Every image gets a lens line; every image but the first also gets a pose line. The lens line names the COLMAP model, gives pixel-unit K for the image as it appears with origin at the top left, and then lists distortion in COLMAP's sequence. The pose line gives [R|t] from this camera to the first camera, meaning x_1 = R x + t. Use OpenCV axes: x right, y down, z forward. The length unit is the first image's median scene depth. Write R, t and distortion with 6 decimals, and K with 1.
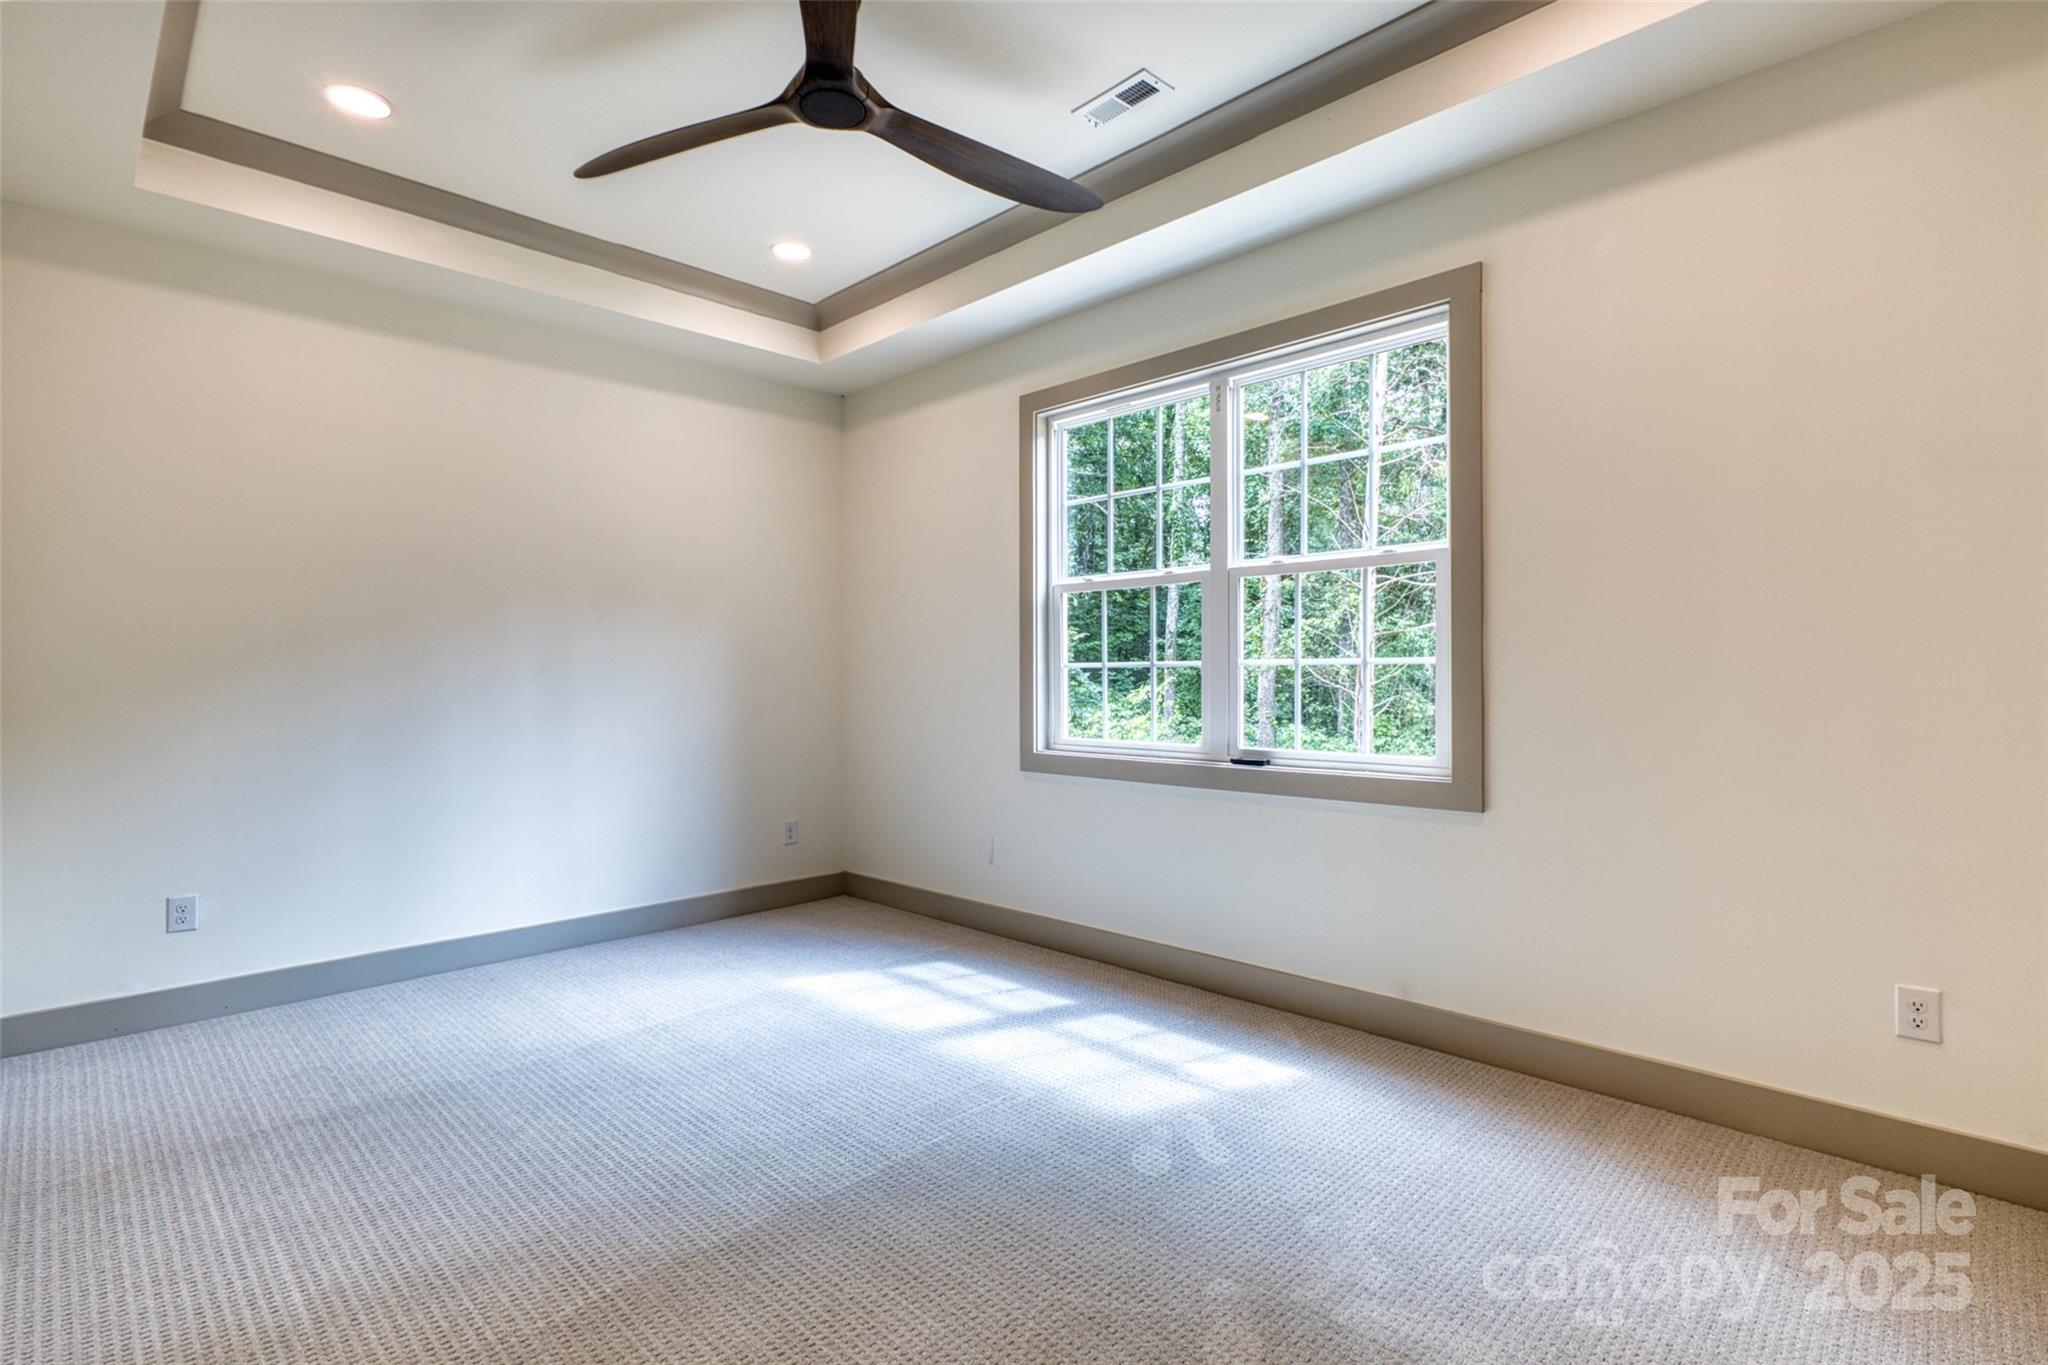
lens RADIAL K [[991.5, 0, 1020.6], [0, 991.5, 685.2], [0, 0, 1]] dist [-0.001007, 0.000922]
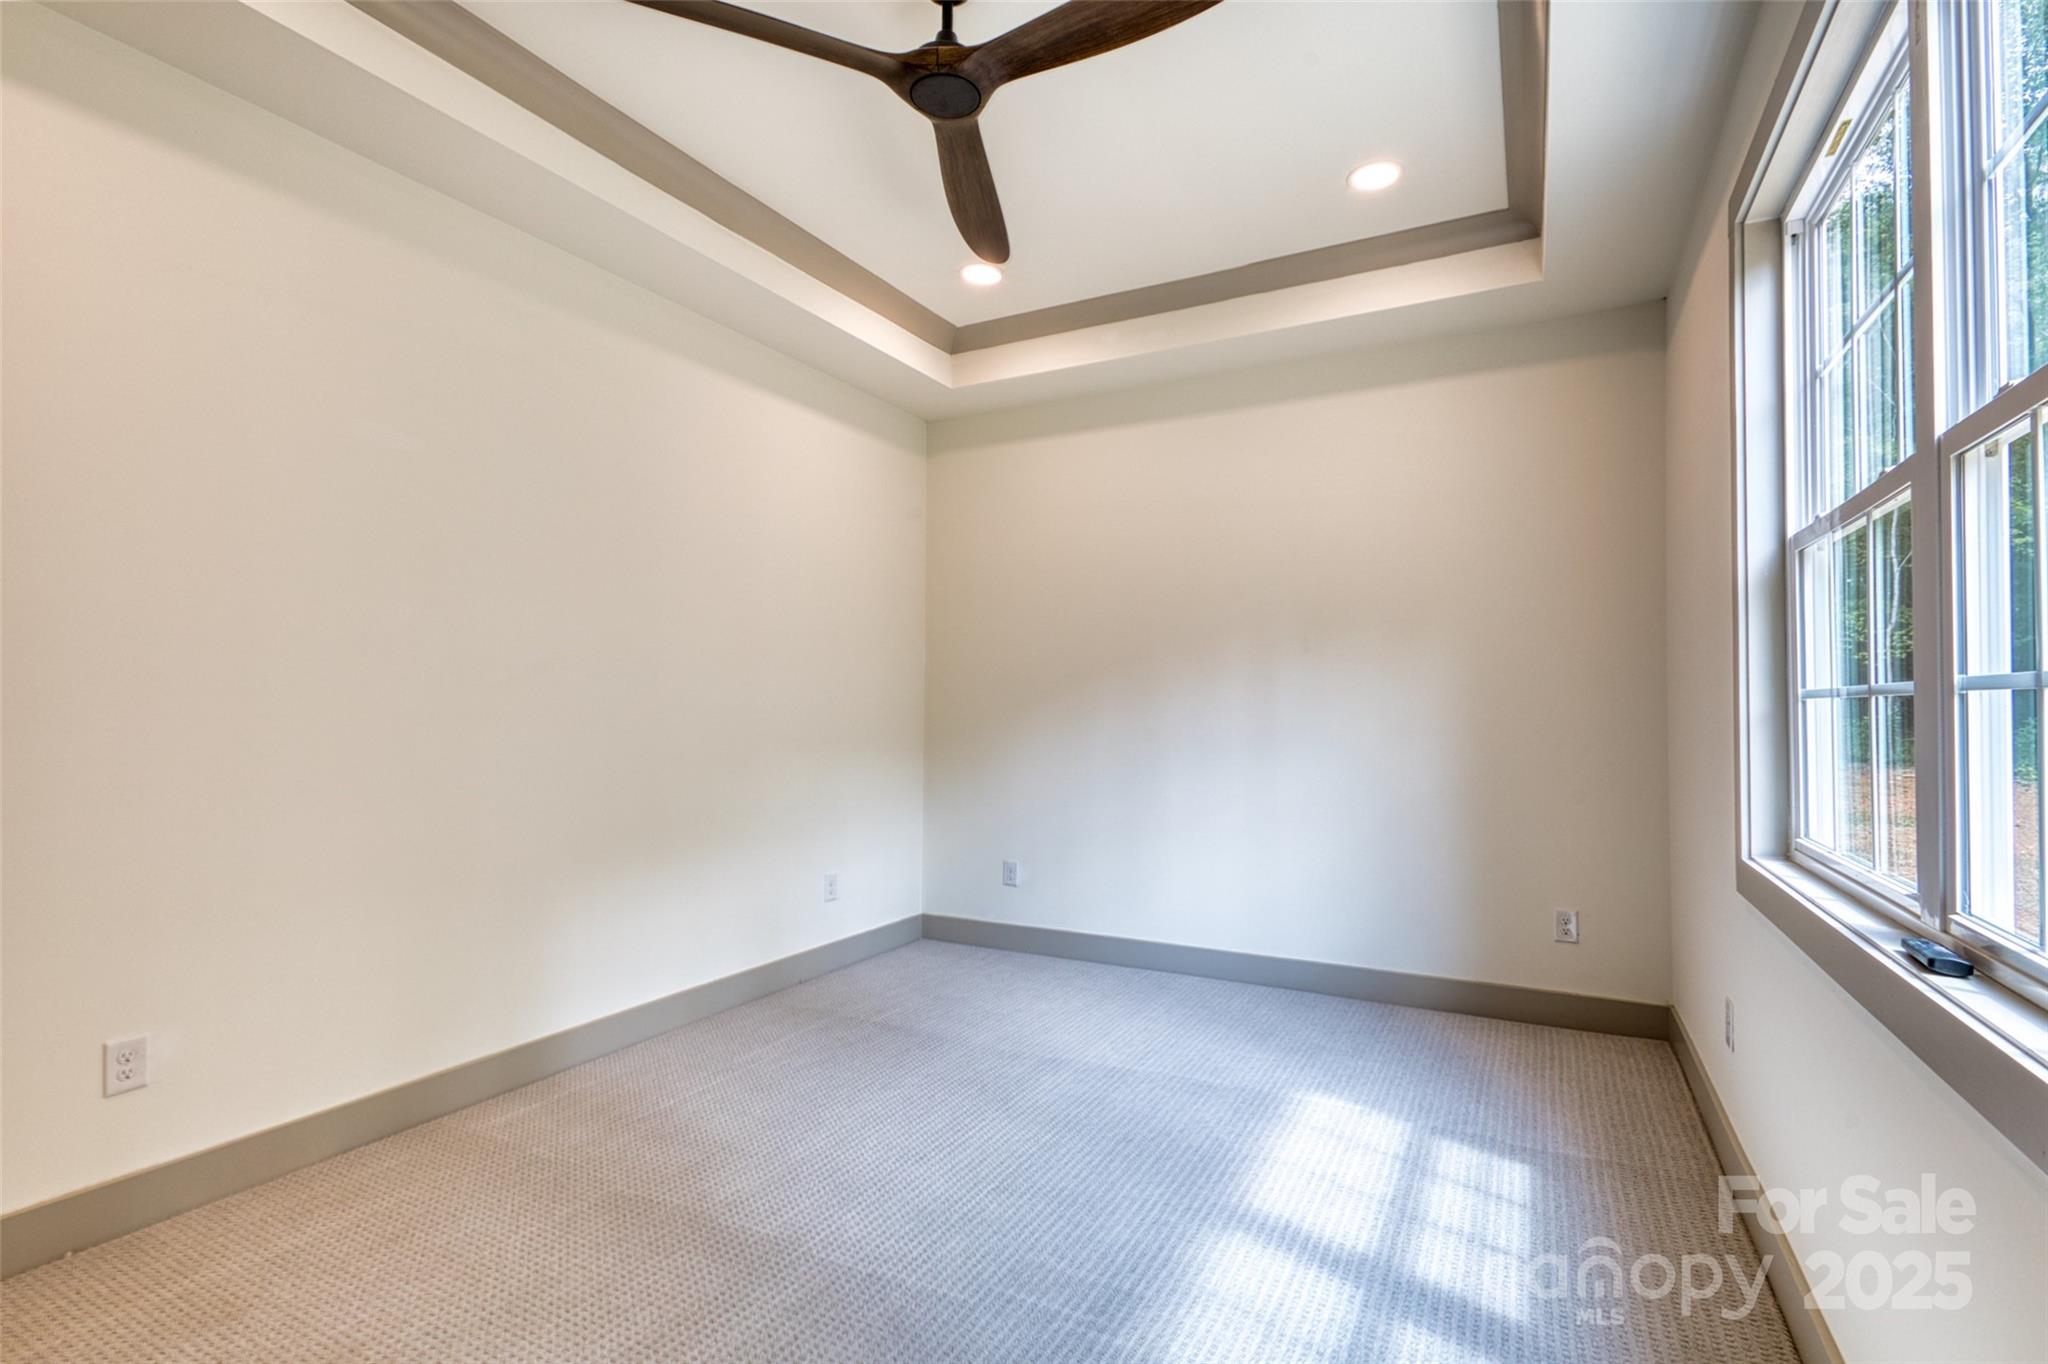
lens RADIAL K [[991.5, 0, 1020.6], [0, 991.5, 684.7], [0, 0, 1]] dist [-0.001007, 0.000922]
pose [[0.278914, -0.012385, -0.960236, 0.492118], [-0.012003, 0.999794, -0.016382, -0.016891], [0.960241, 0.016095, 0.278708, 0.560682]]
